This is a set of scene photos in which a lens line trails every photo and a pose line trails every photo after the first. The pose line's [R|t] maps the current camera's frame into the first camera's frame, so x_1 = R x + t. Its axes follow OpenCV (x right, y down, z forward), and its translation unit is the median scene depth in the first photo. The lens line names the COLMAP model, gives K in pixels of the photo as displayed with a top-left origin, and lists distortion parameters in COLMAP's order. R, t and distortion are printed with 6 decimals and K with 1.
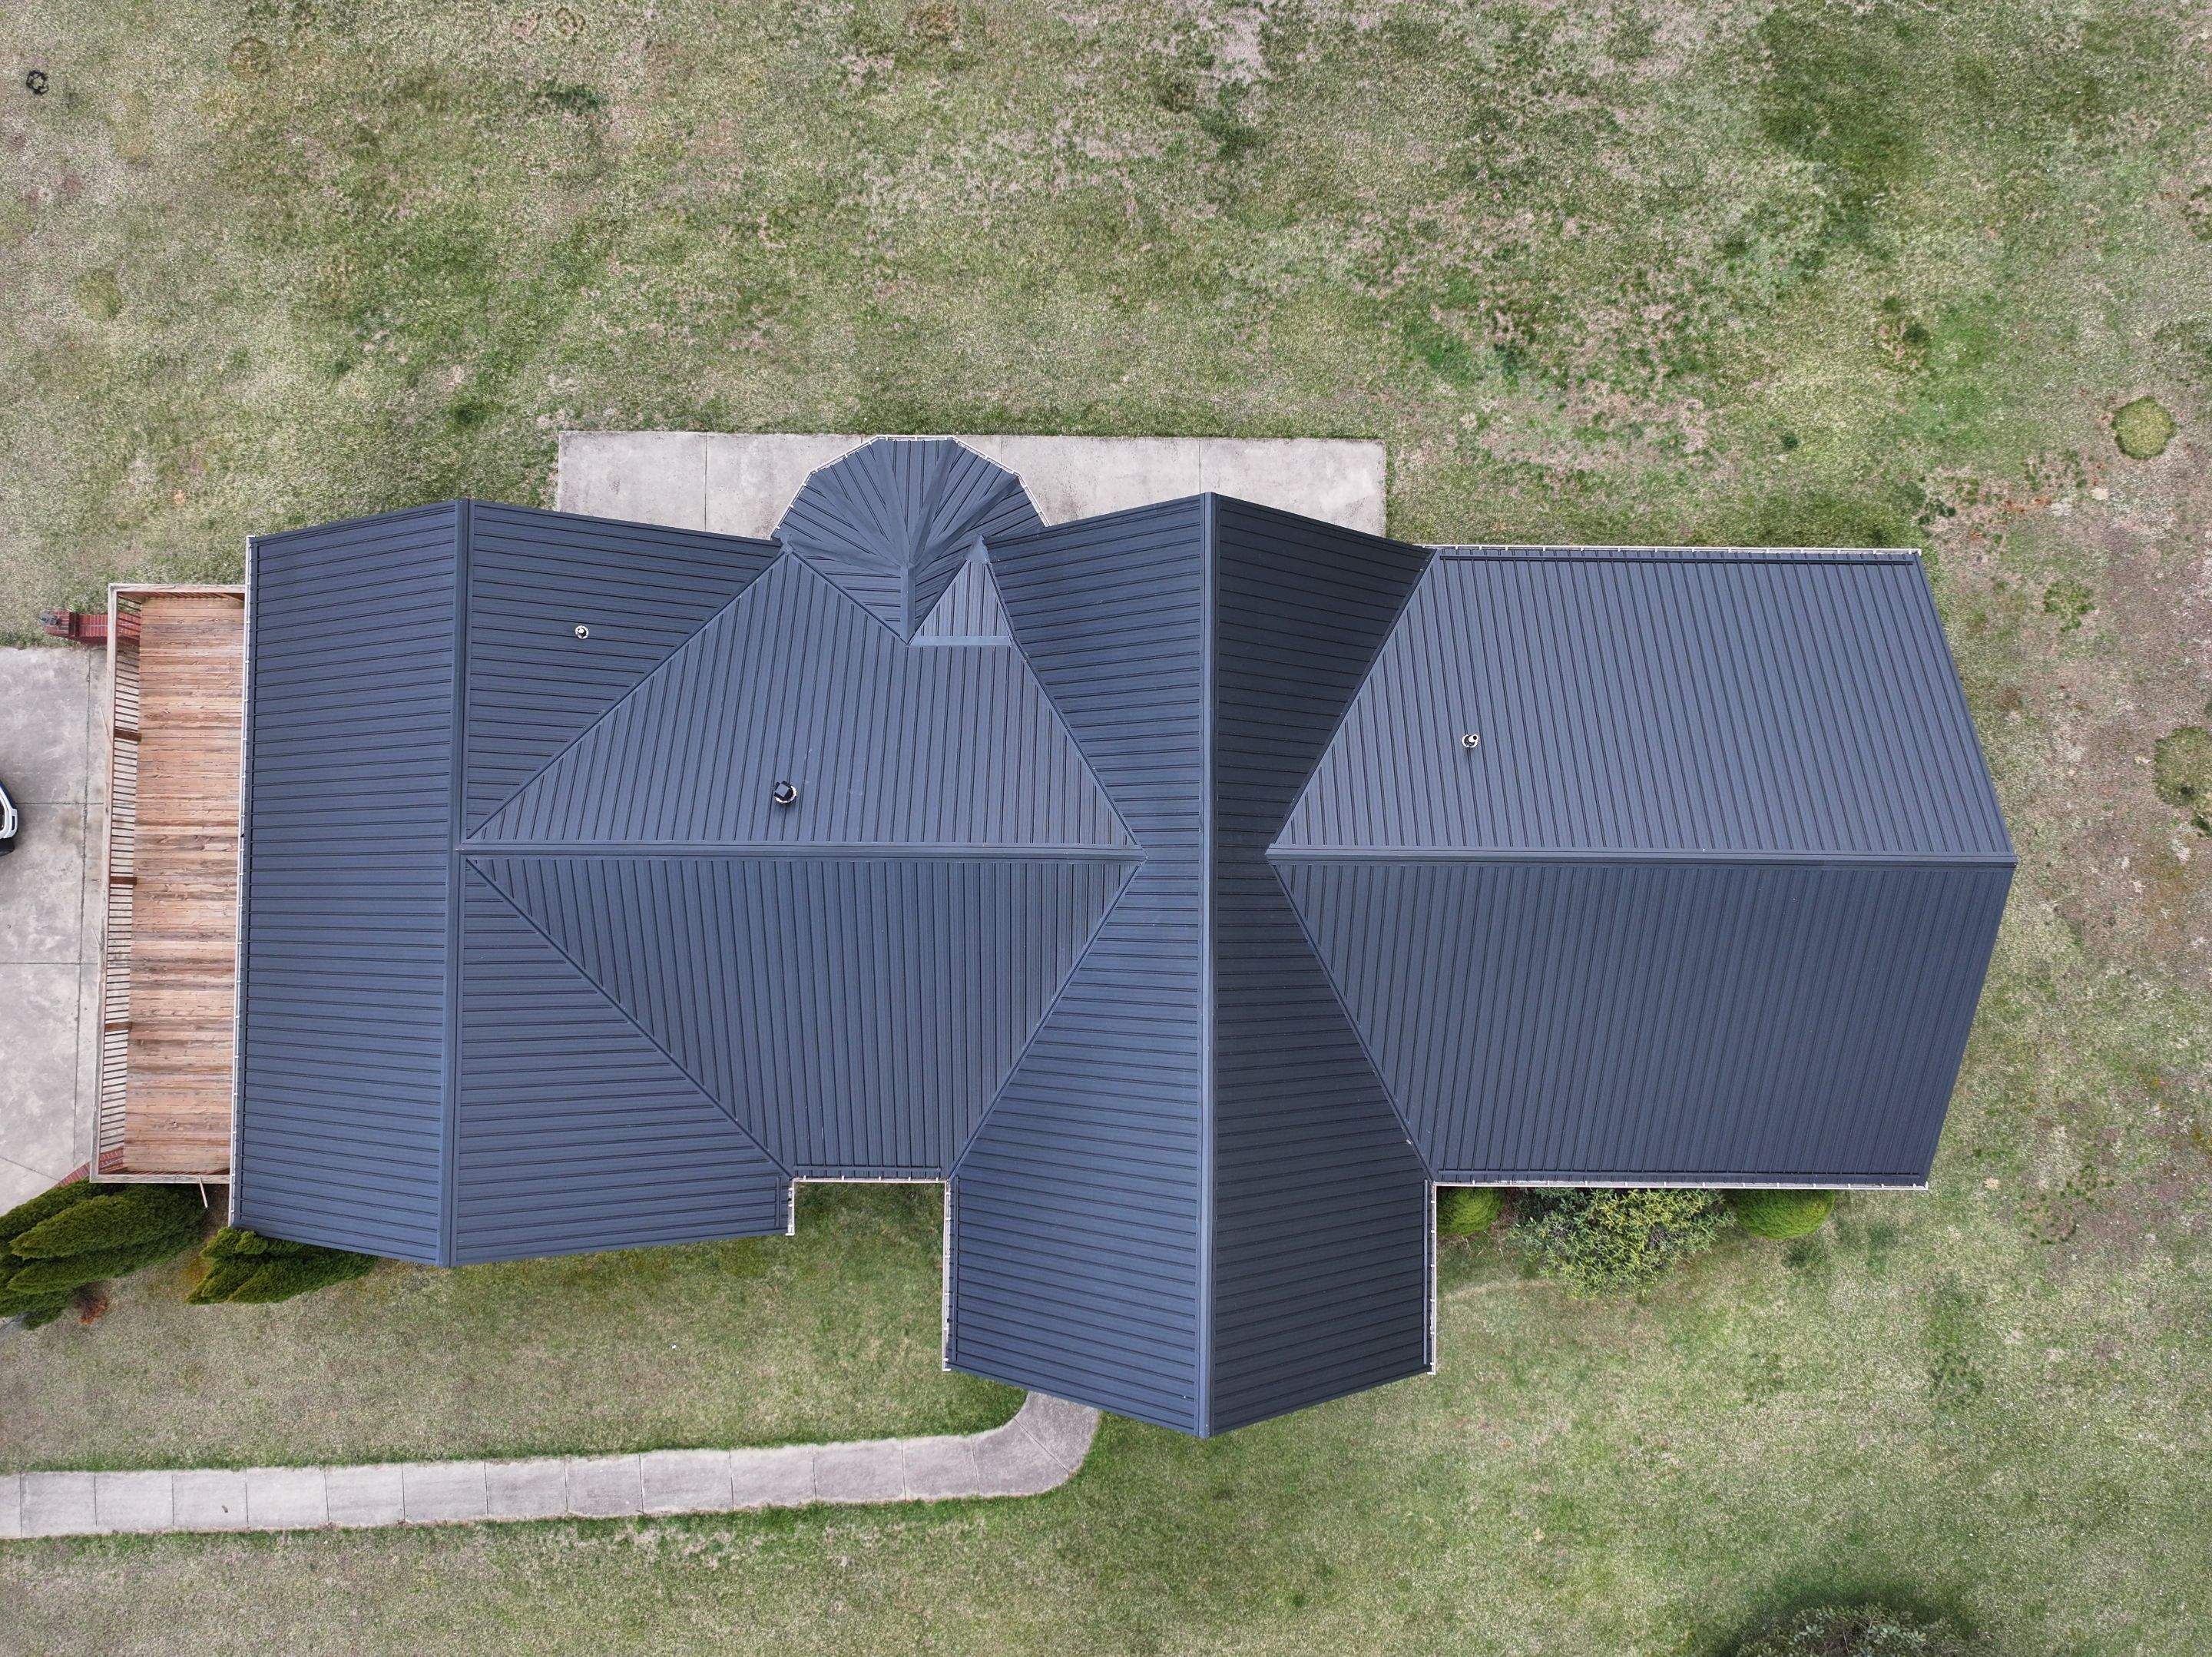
lens RADIAL K [[1797.7, 0, 1097.9], [0, 1797.7, 845.9], [0, 0, 1]] dist [-0.003545, 0.017056]
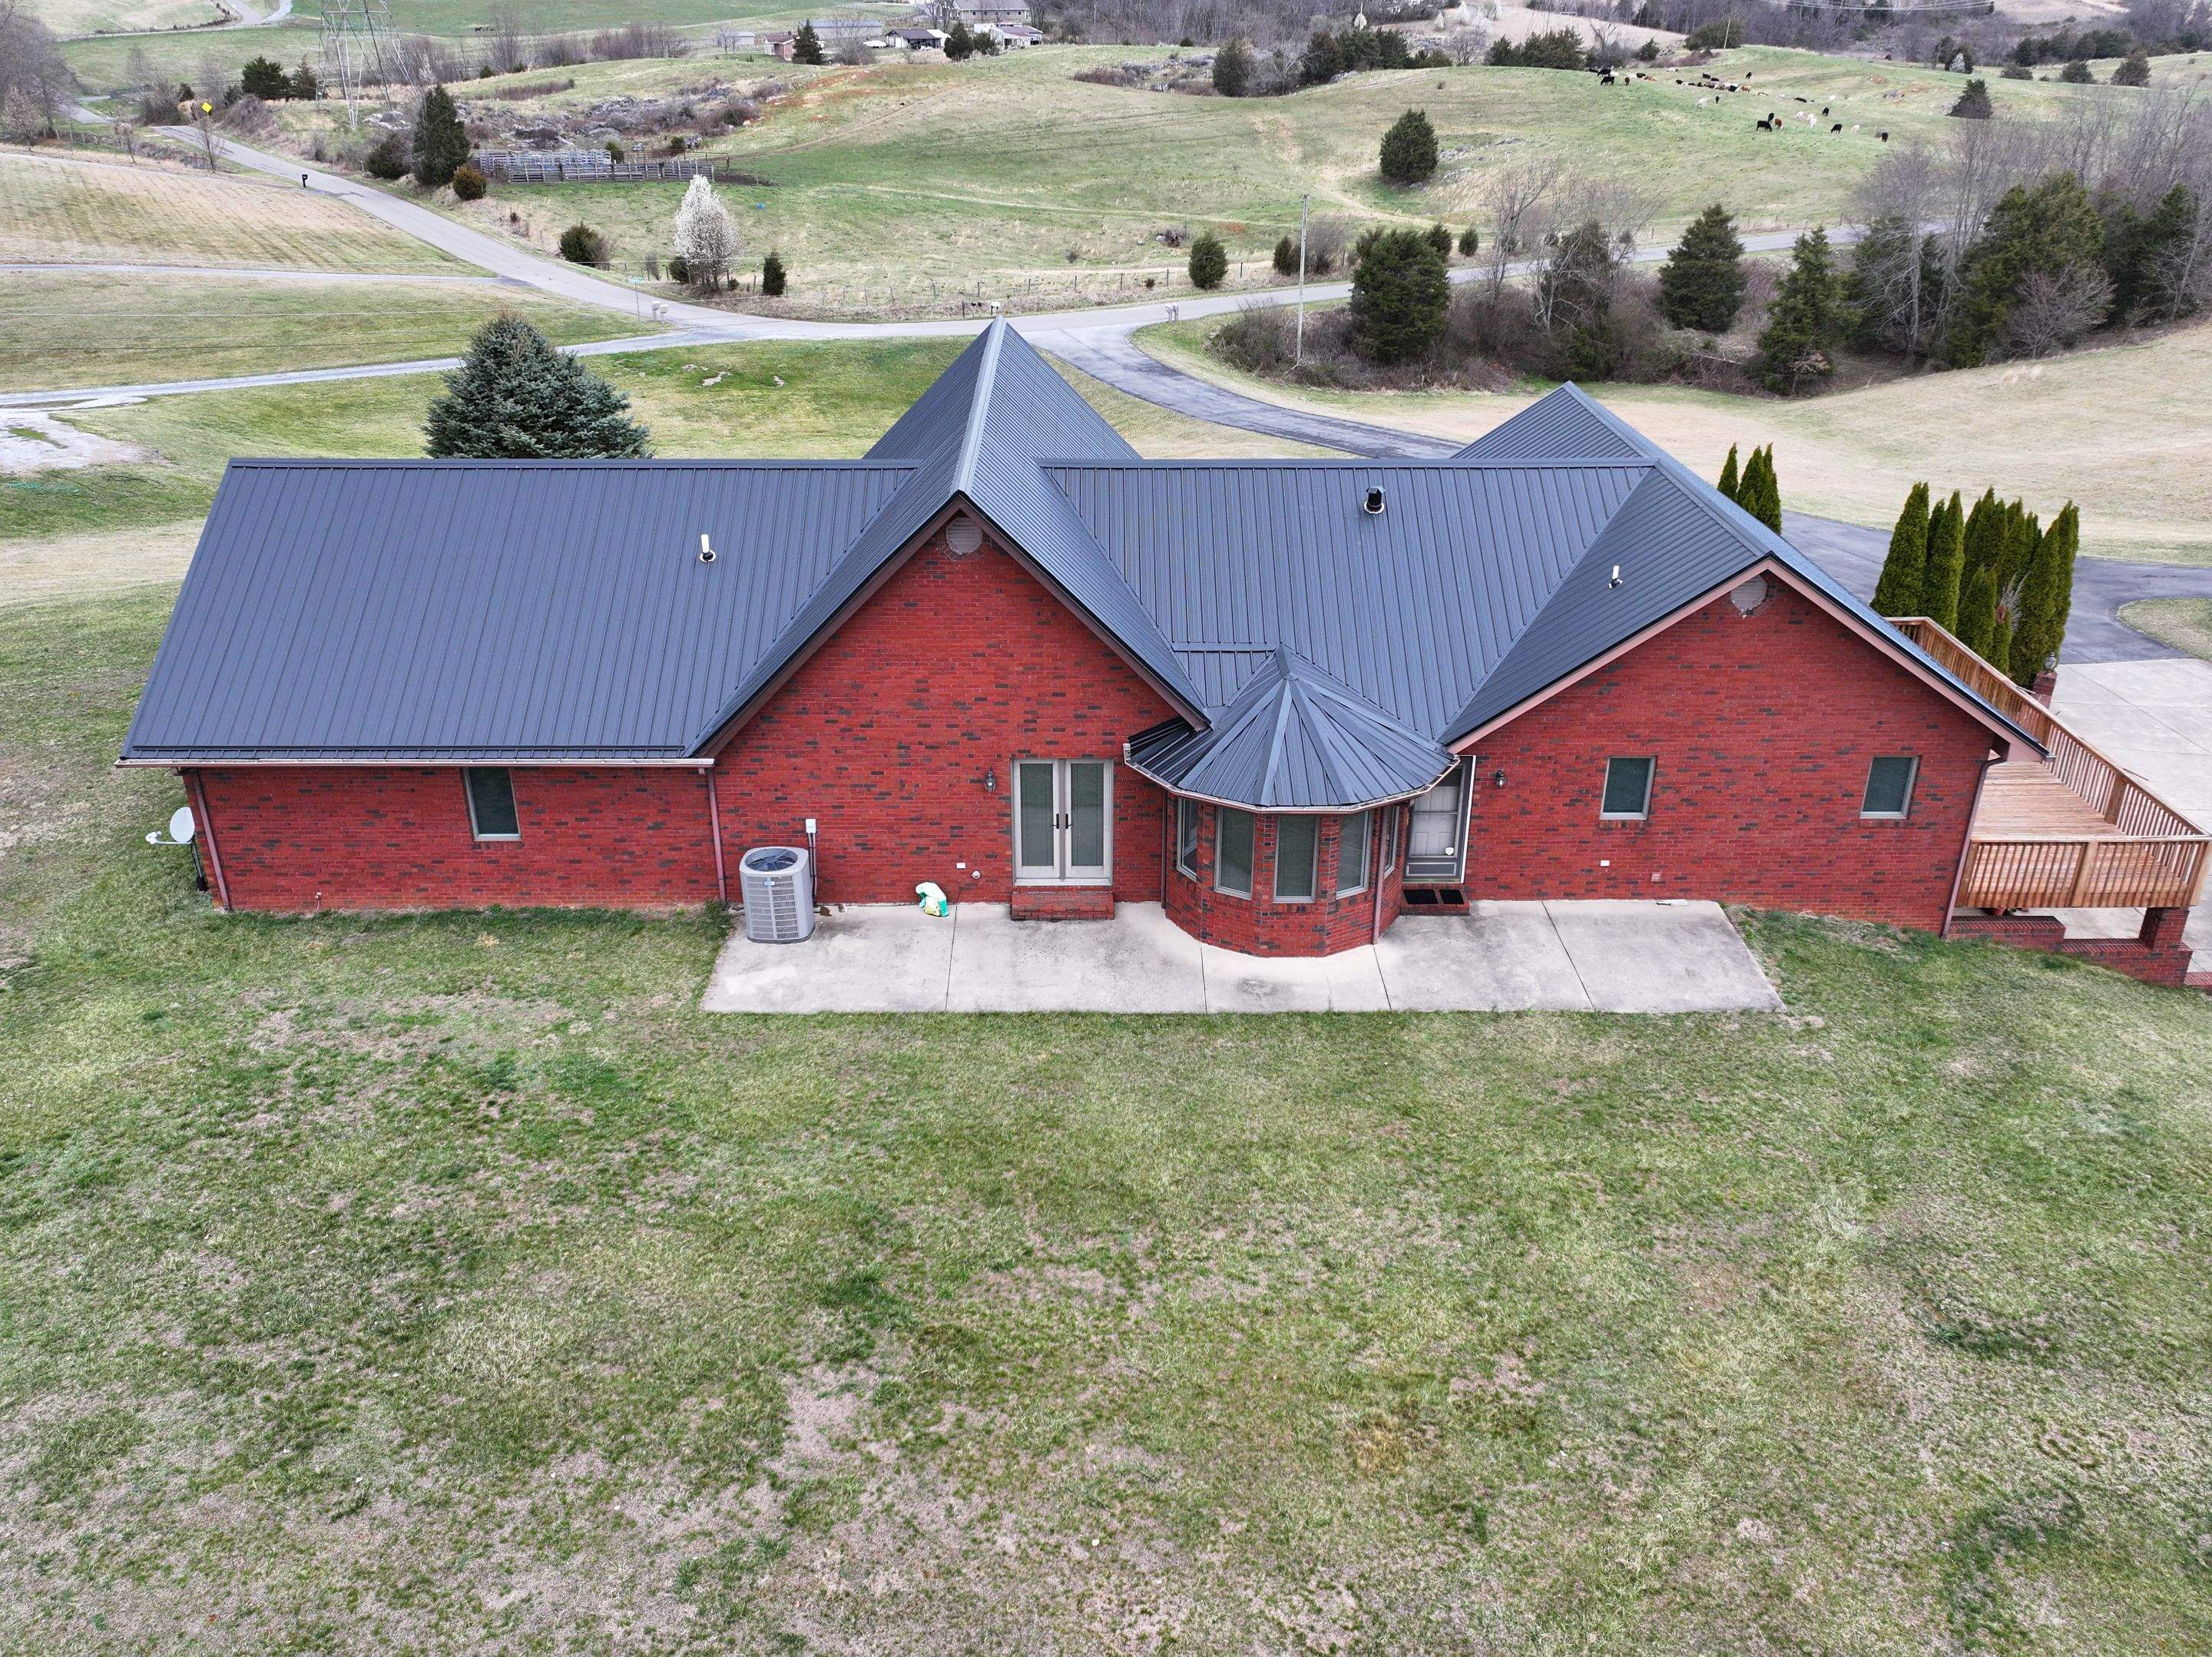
lens RADIAL K [[1797.7, 0, 1101.6], [0, 1797.7, 836.4], [0, 0, 1]] dist [-0.003545, 0.017056]
pose [[-0.999742, -0.003326, -0.022474, 0.008137], [-0.019283, -0.398852, 0.916813, -0.888679], [-0.012014, 0.917009, 0.398685, 0.629597]]
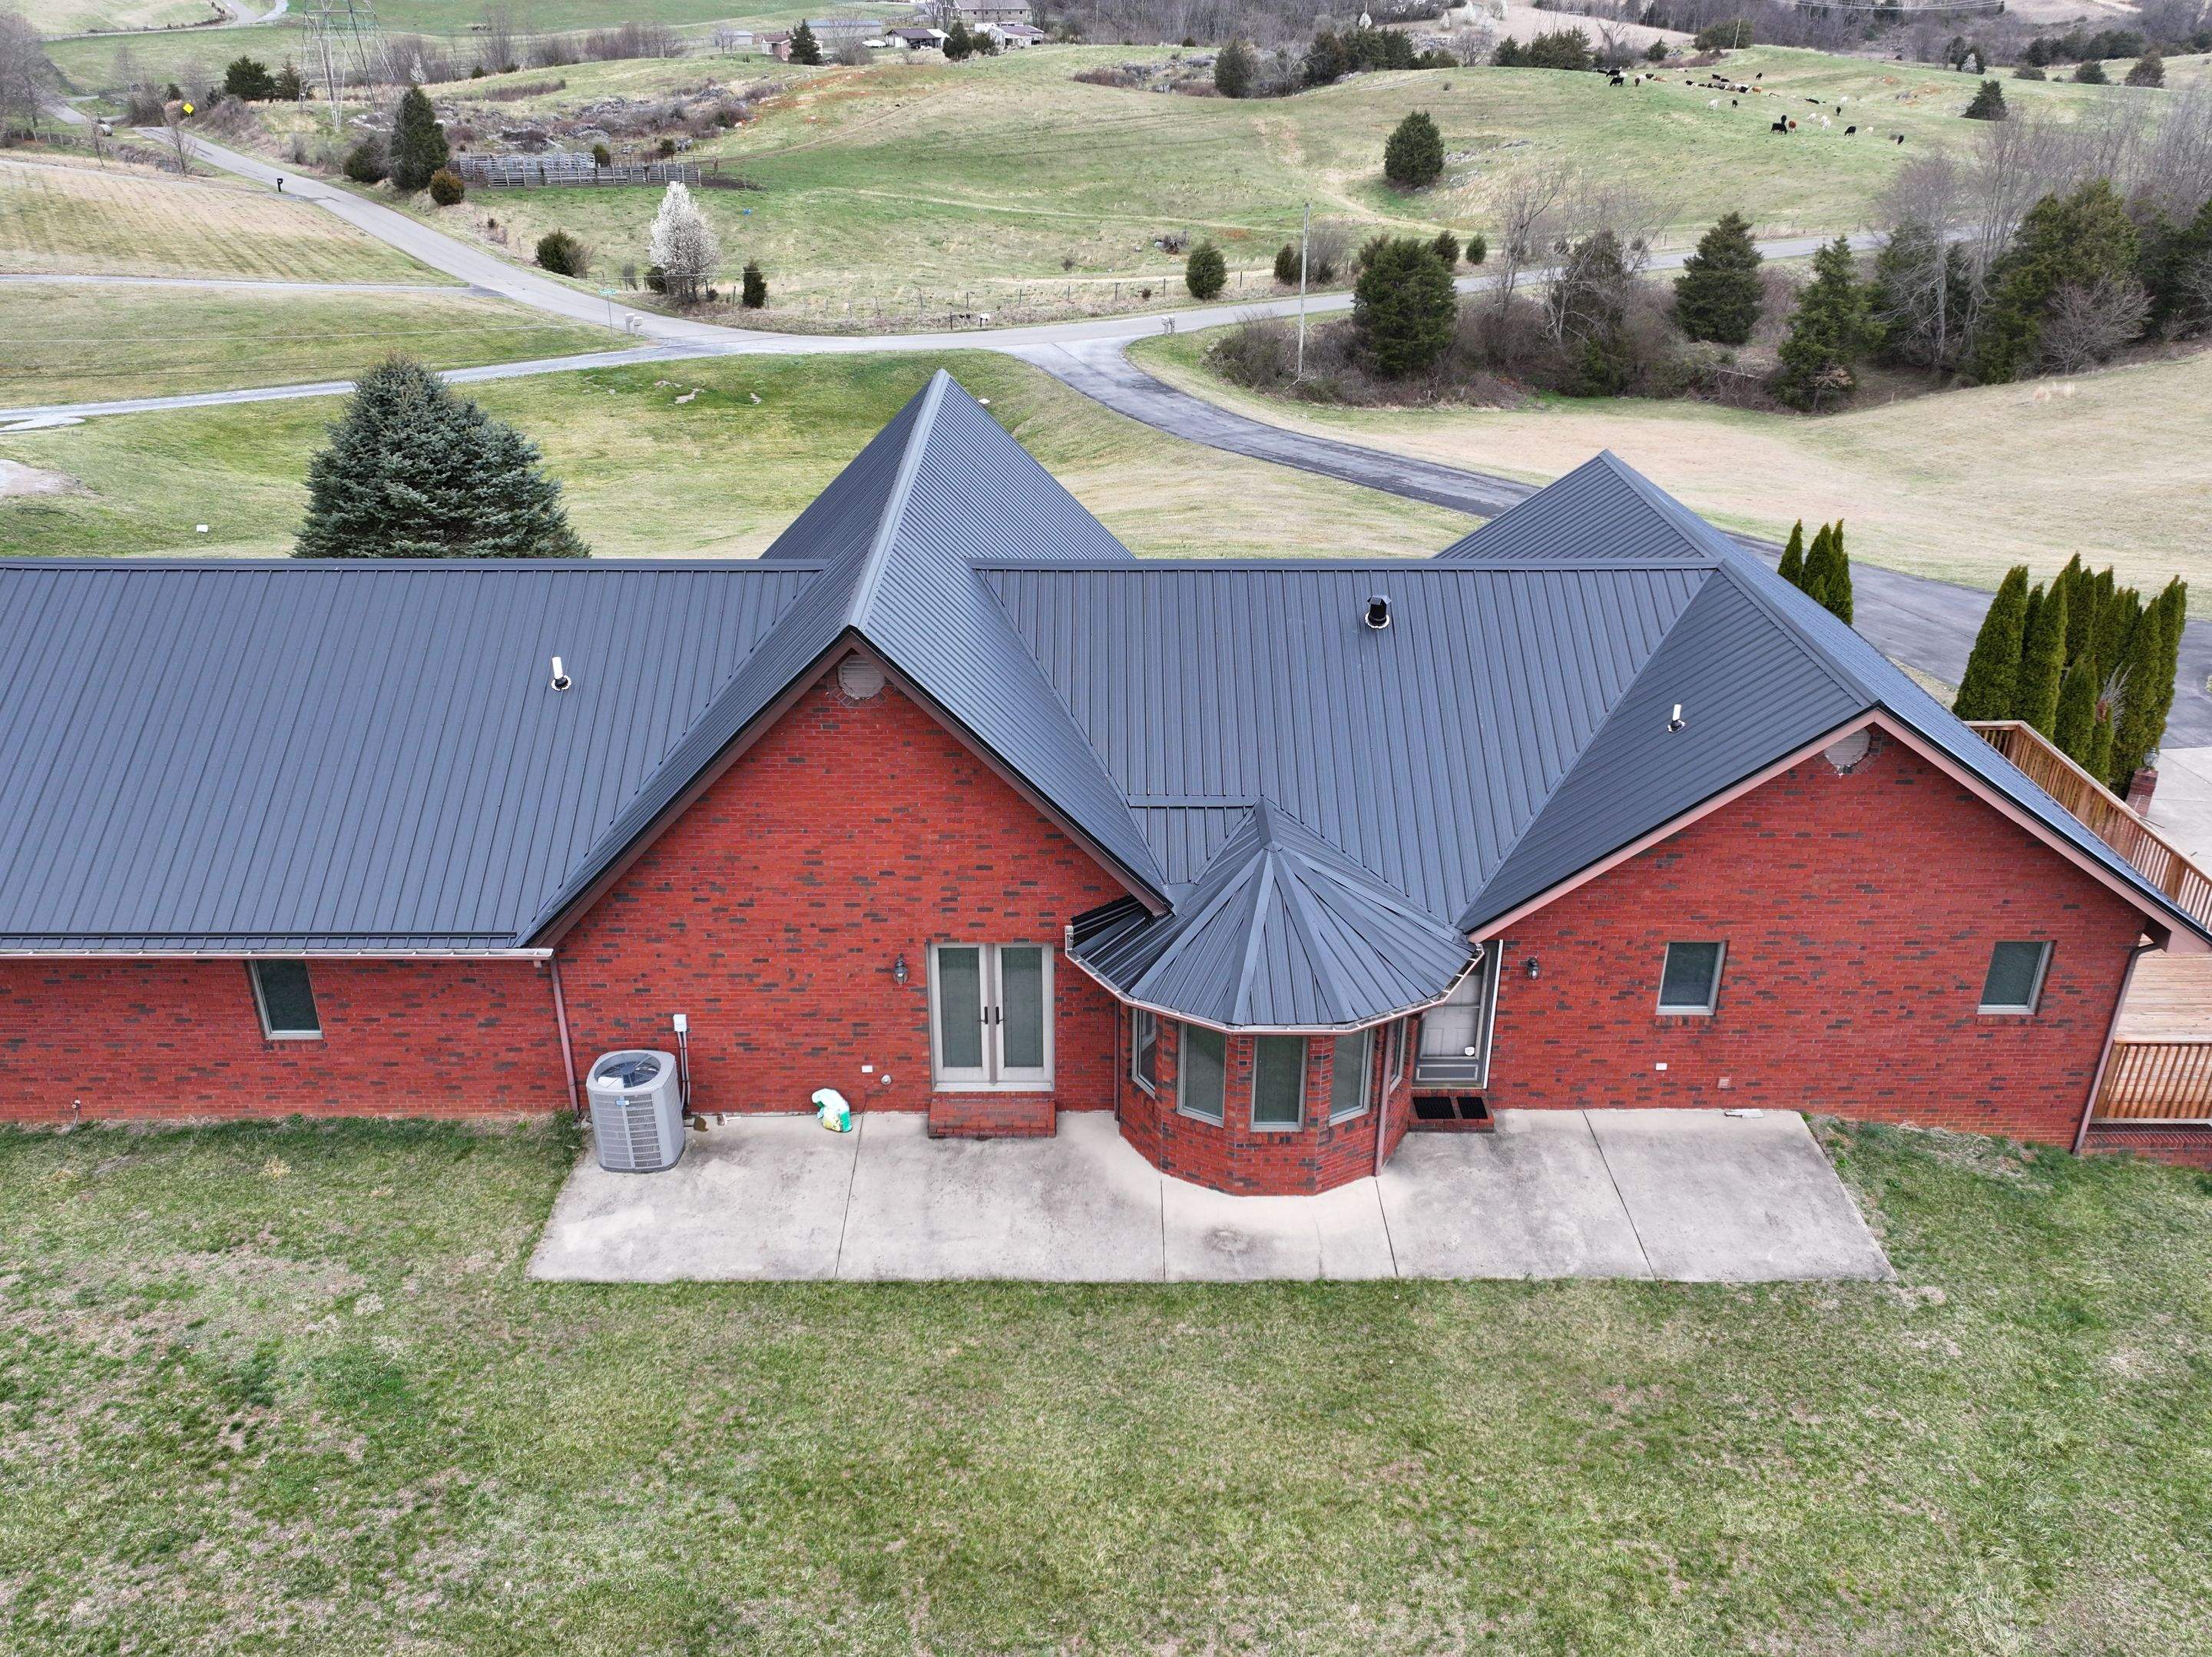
lens RADIAL K [[1797.7, 0, 1101.9], [0, 1797.7, 835.7], [0, 0, 1]] dist [-0.003545, 0.017056]
pose [[-0.999777, -0.004788, -0.020586, -0.019277], [-0.016967, -0.398936, 0.916822, -0.715873], [-0.012602, 0.916966, 0.398766, 0.623829]]
